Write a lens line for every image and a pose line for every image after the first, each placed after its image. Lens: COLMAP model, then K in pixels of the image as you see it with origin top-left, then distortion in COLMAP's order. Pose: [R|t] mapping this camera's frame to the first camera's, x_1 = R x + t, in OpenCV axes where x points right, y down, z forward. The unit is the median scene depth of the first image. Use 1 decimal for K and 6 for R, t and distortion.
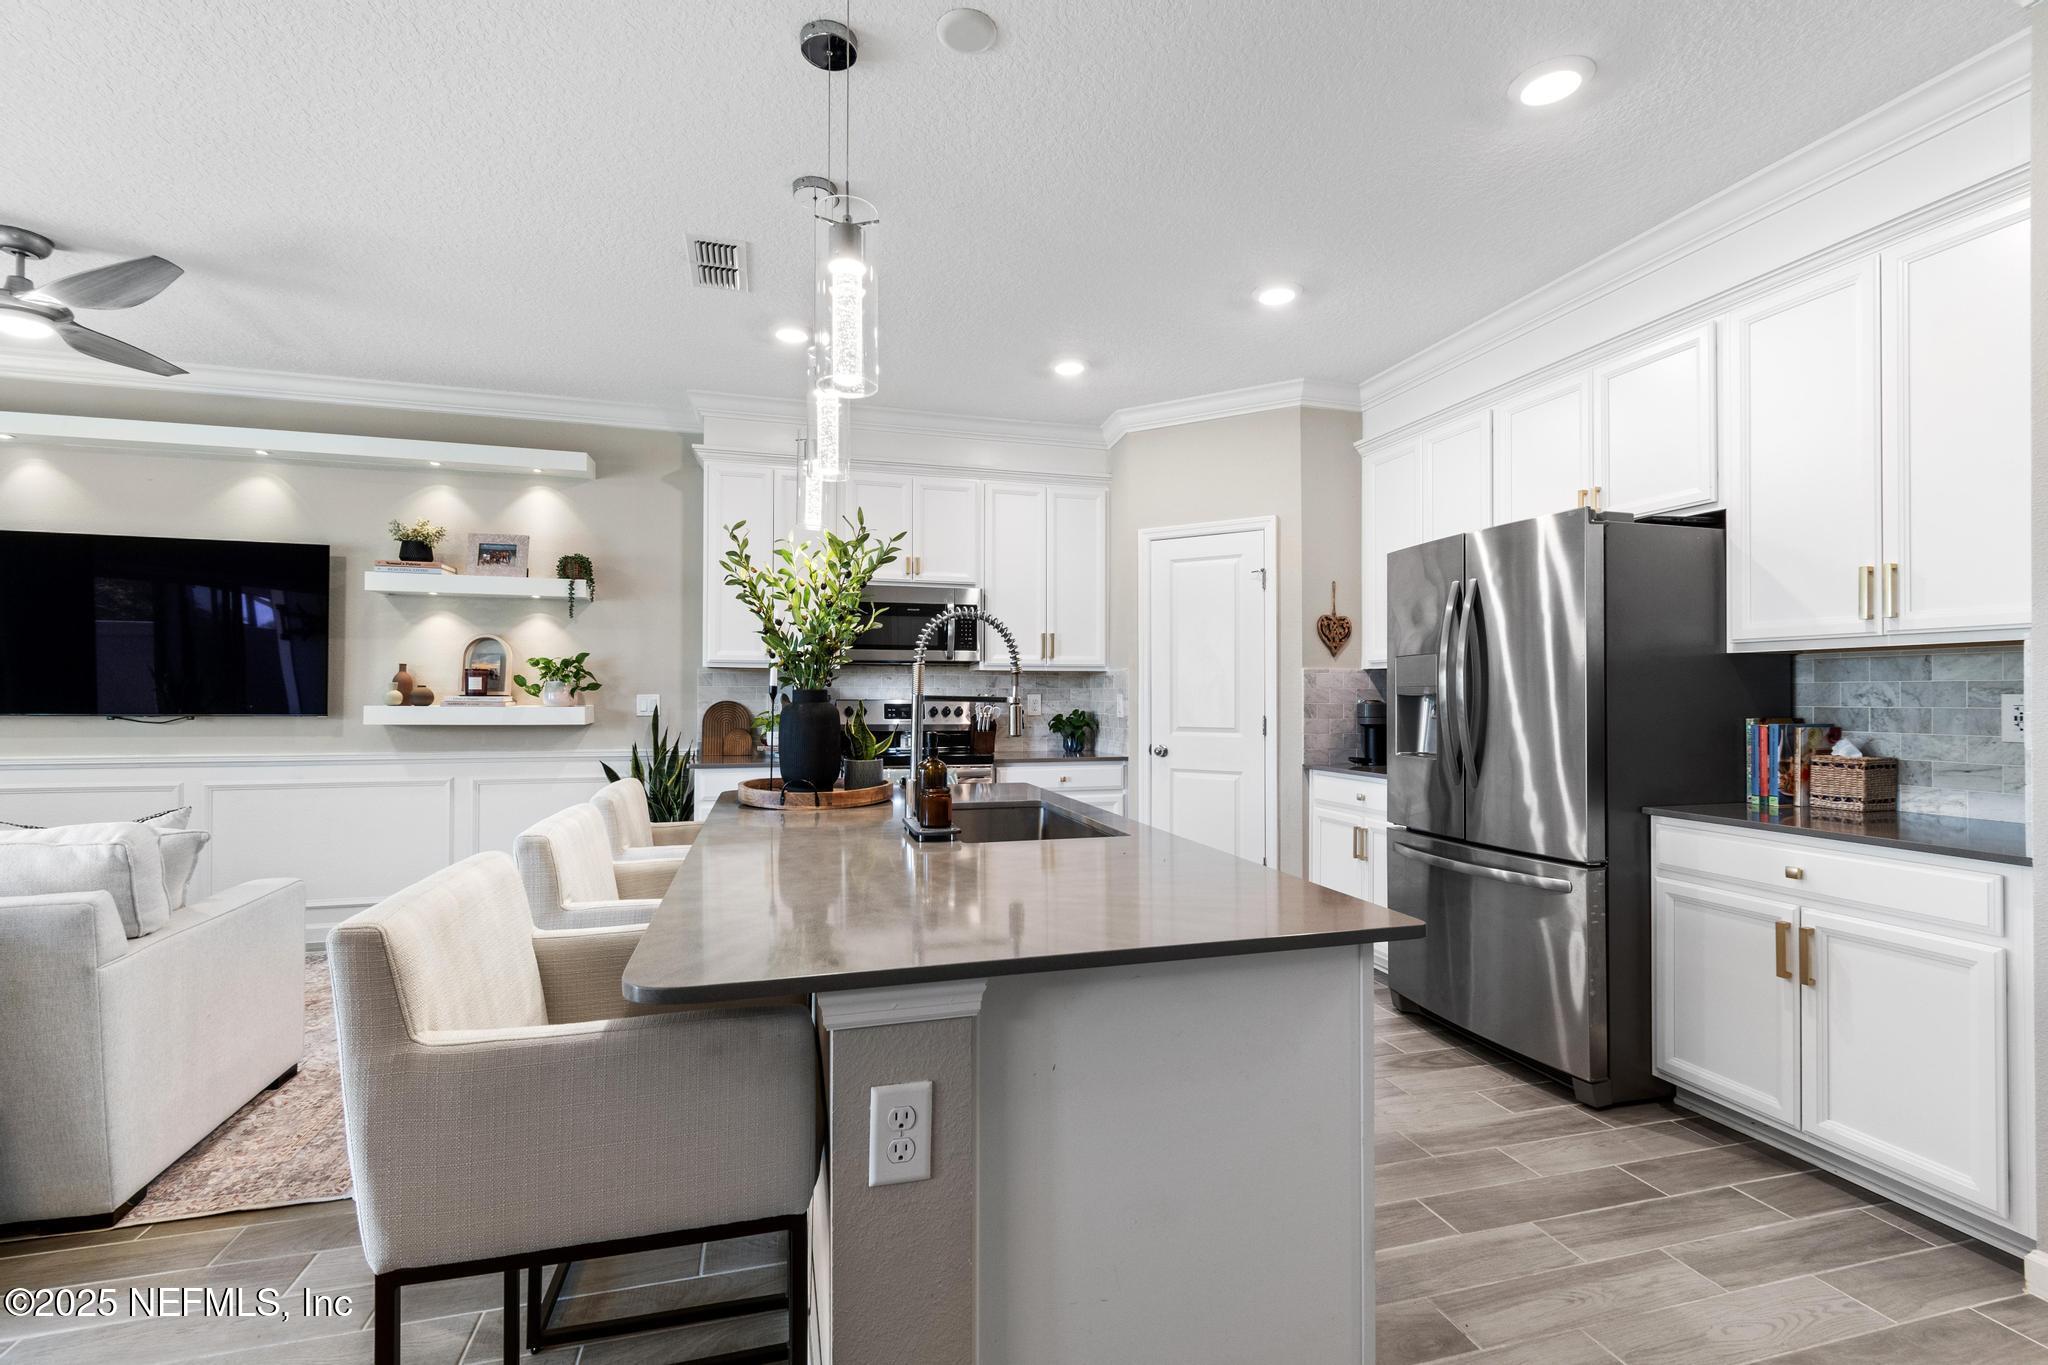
lens RADIAL K [[907.7, 0, 1030.5], [0, 907.7, 686.2], [0, 0, 1]] dist [0.005625, -0.002610]
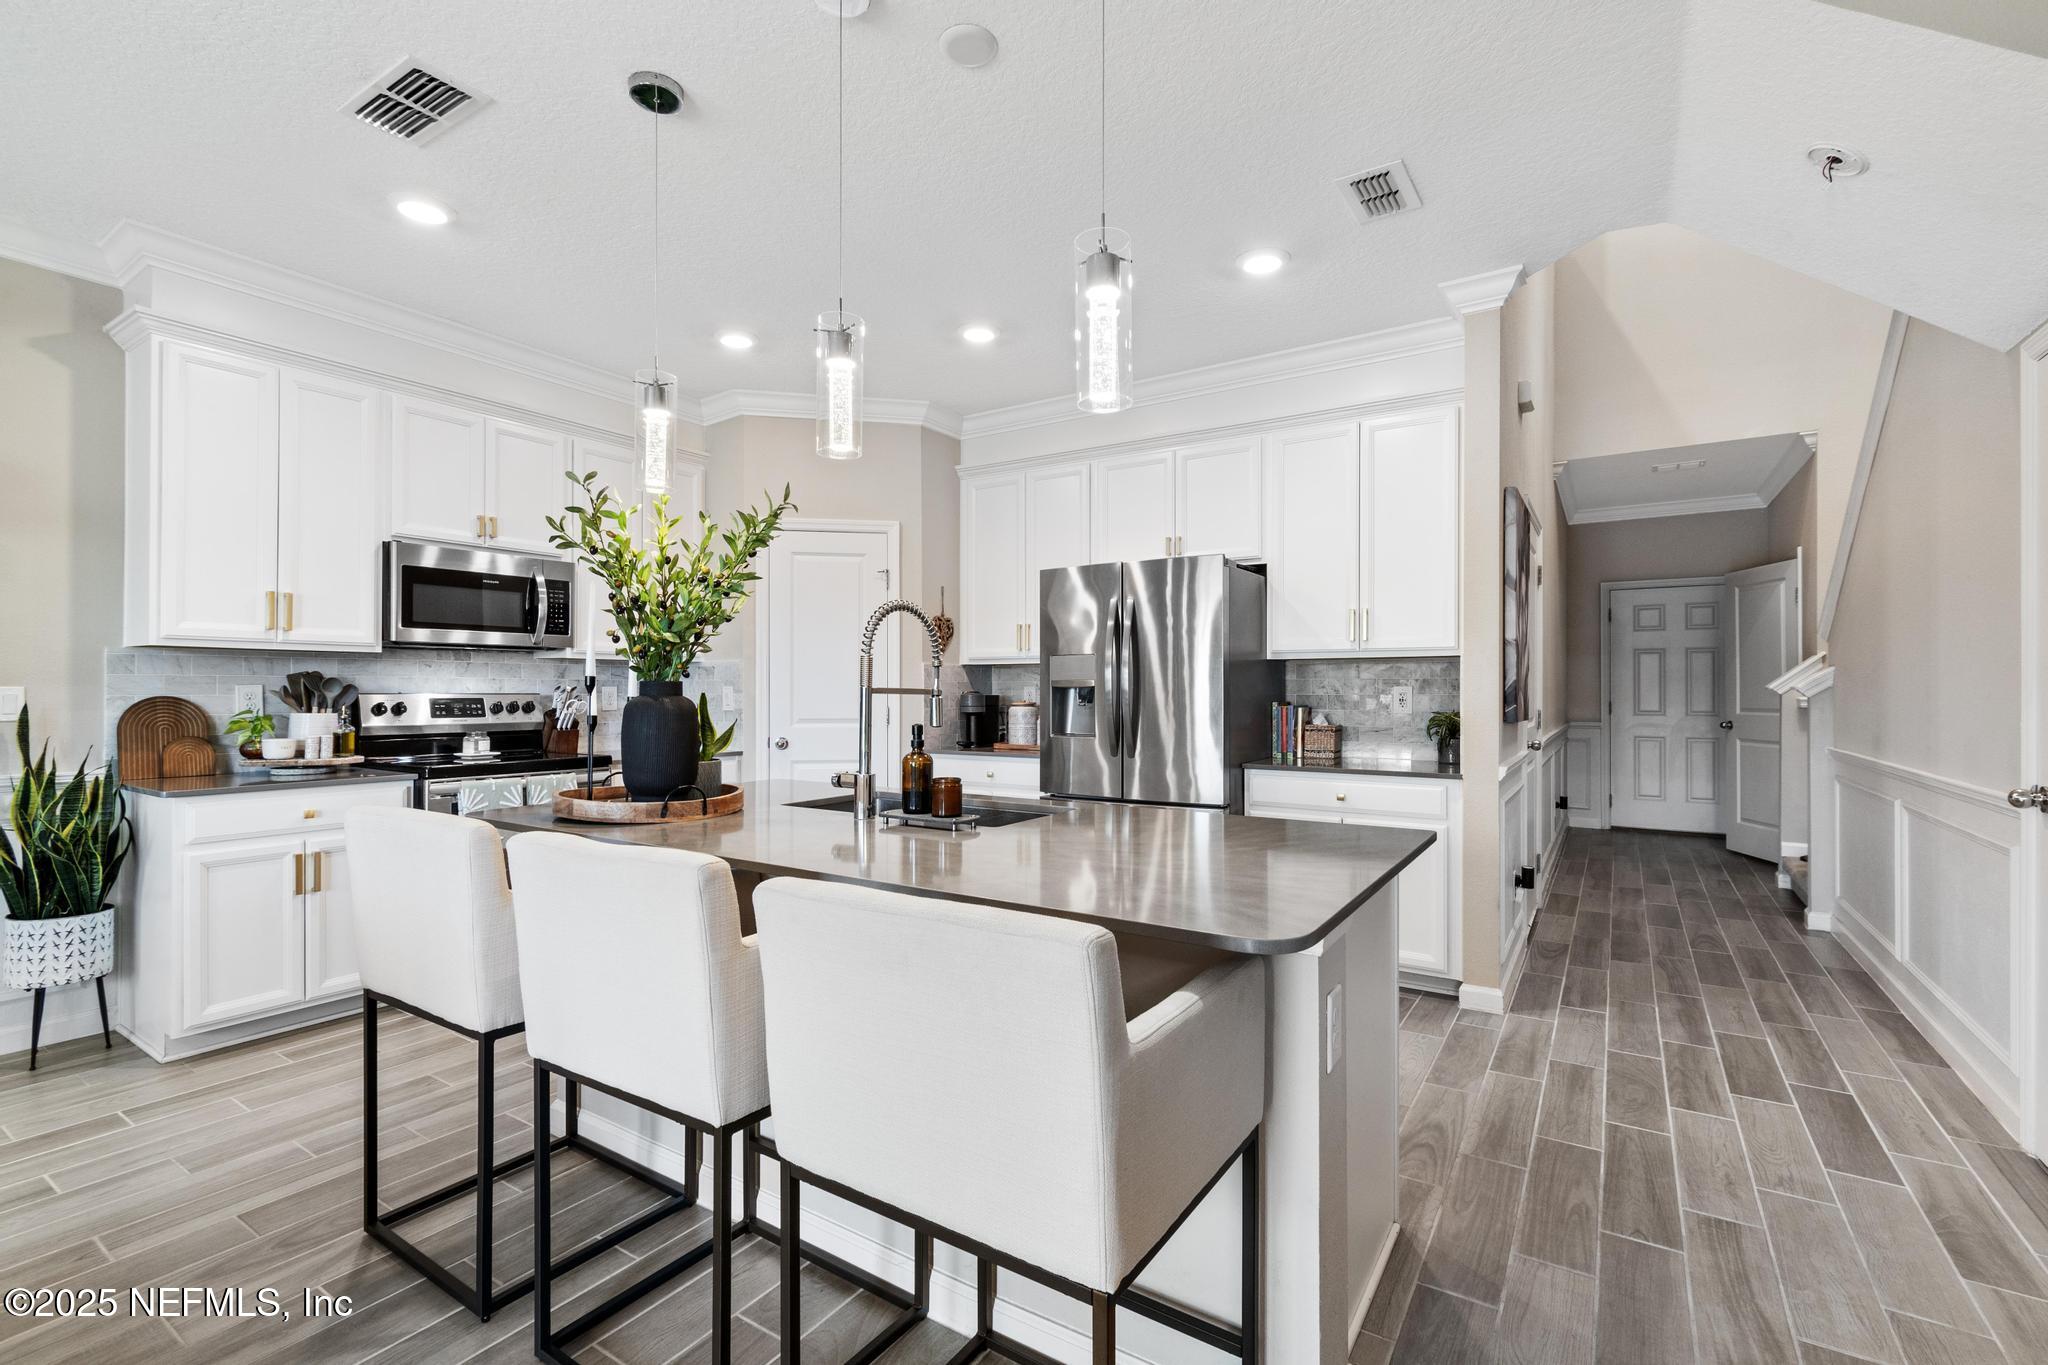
lens RADIAL K [[907.7, 0, 1032.6], [0, 907.7, 686.4], [0, 0, 1]] dist [0.005625, -0.002610]
pose [[0.751283, 0.000375, 0.659980, -0.324528], [-0.006191, 0.999960, 0.006480, 0.000737], [-0.659951, -0.008954, 0.751256, 0.076867]]
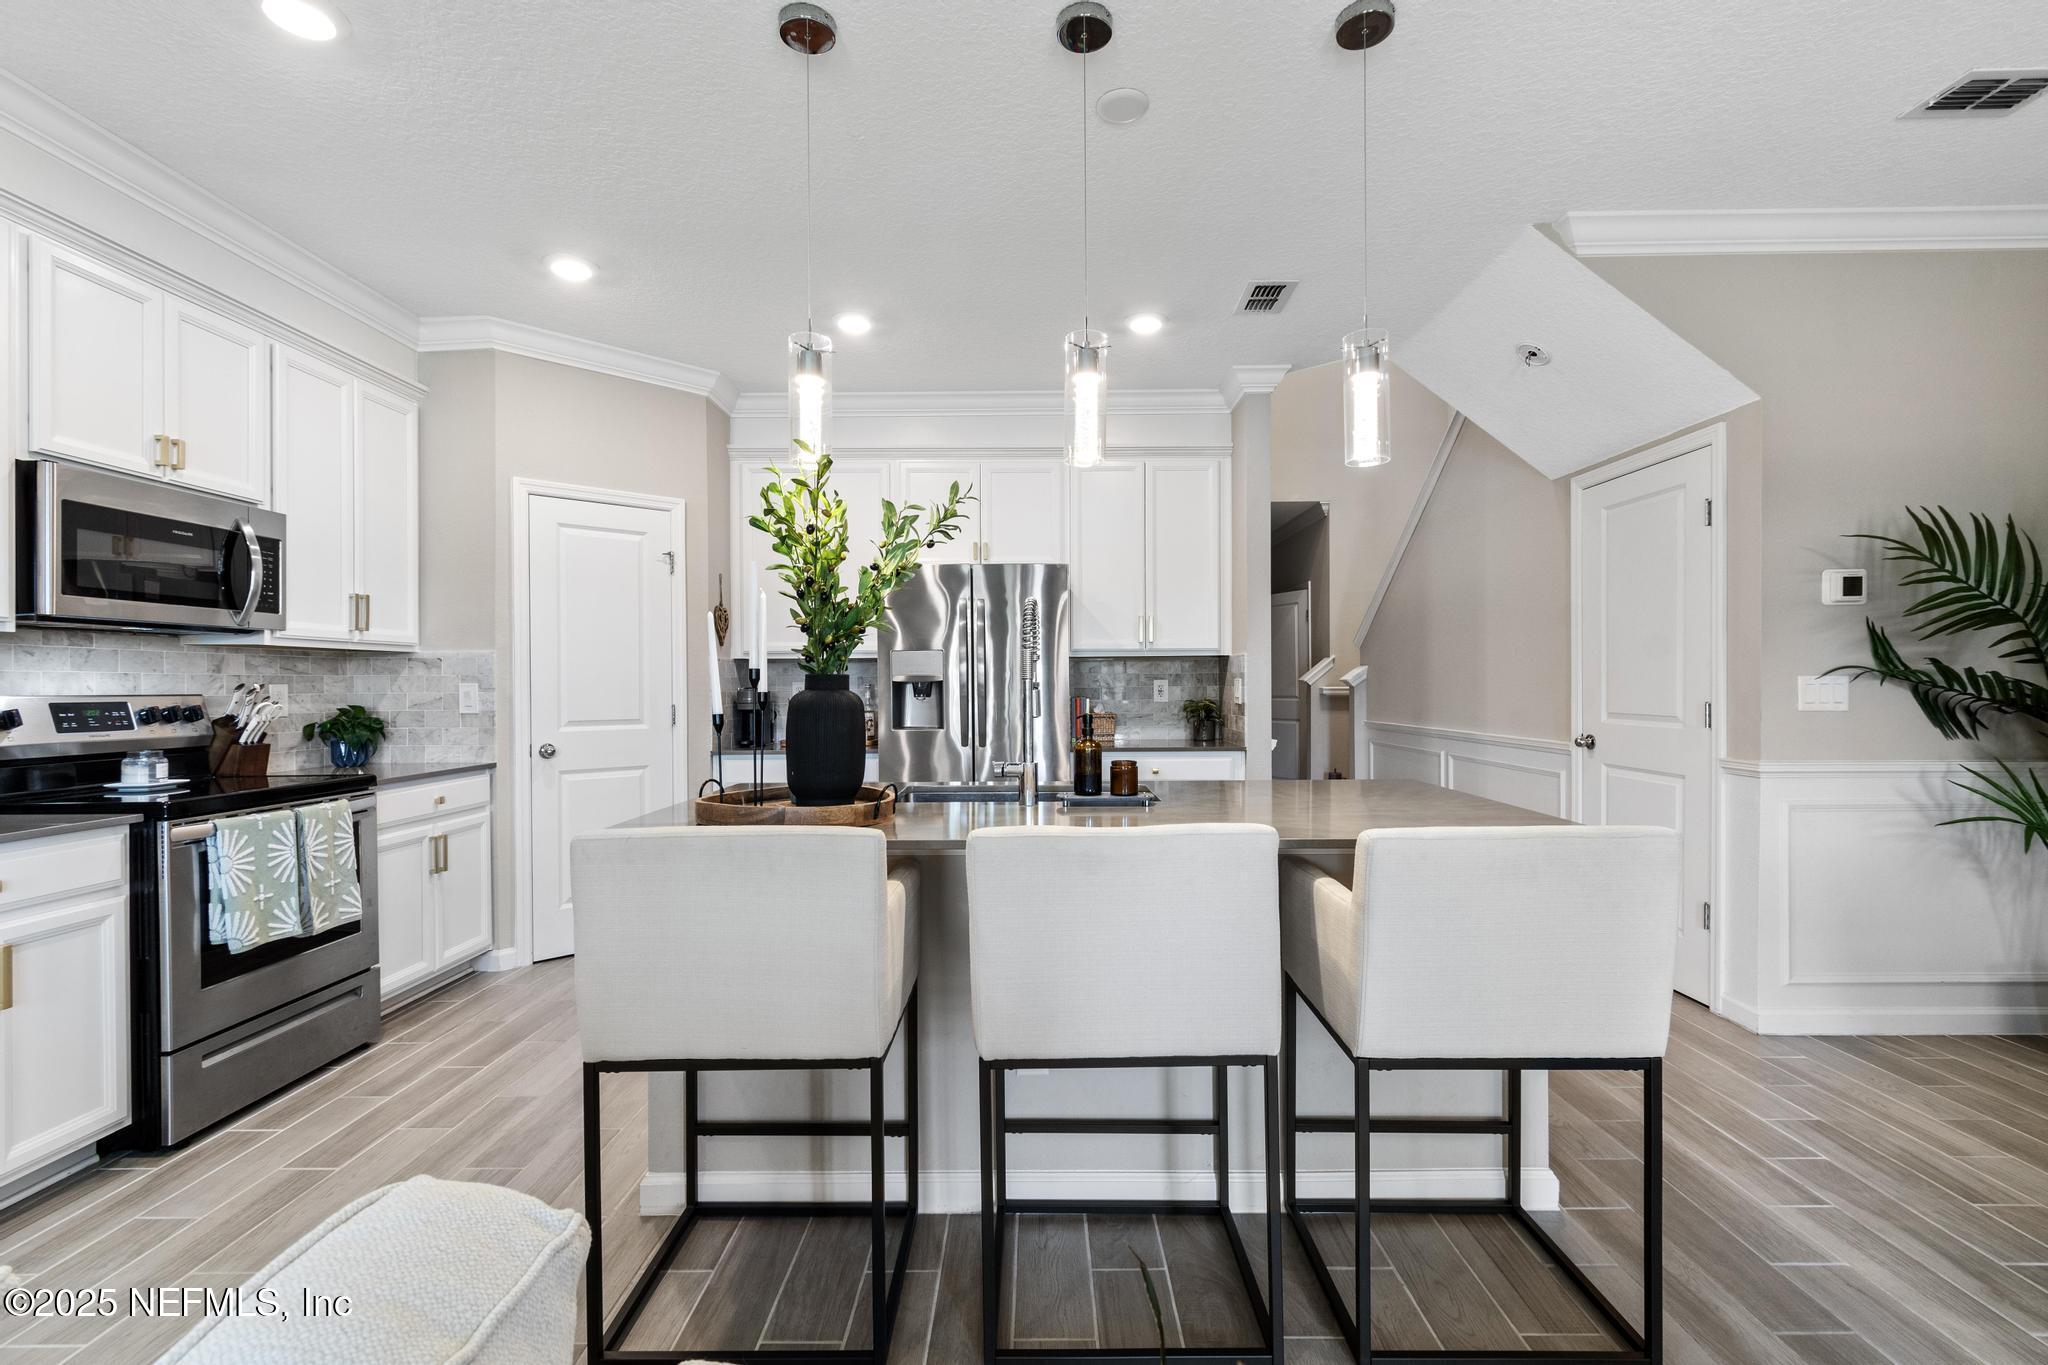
lens RADIAL K [[907.7, 0, 1030.9], [0, 907.7, 685.6], [0, 0, 1]] dist [0.005625, -0.002610]
pose [[0.276574, -0.005289, 0.960978, -0.566183], [-0.003446, 0.999973, 0.006495, 0.004623], [-0.960987, -0.005108, 0.276548, 0.365556]]
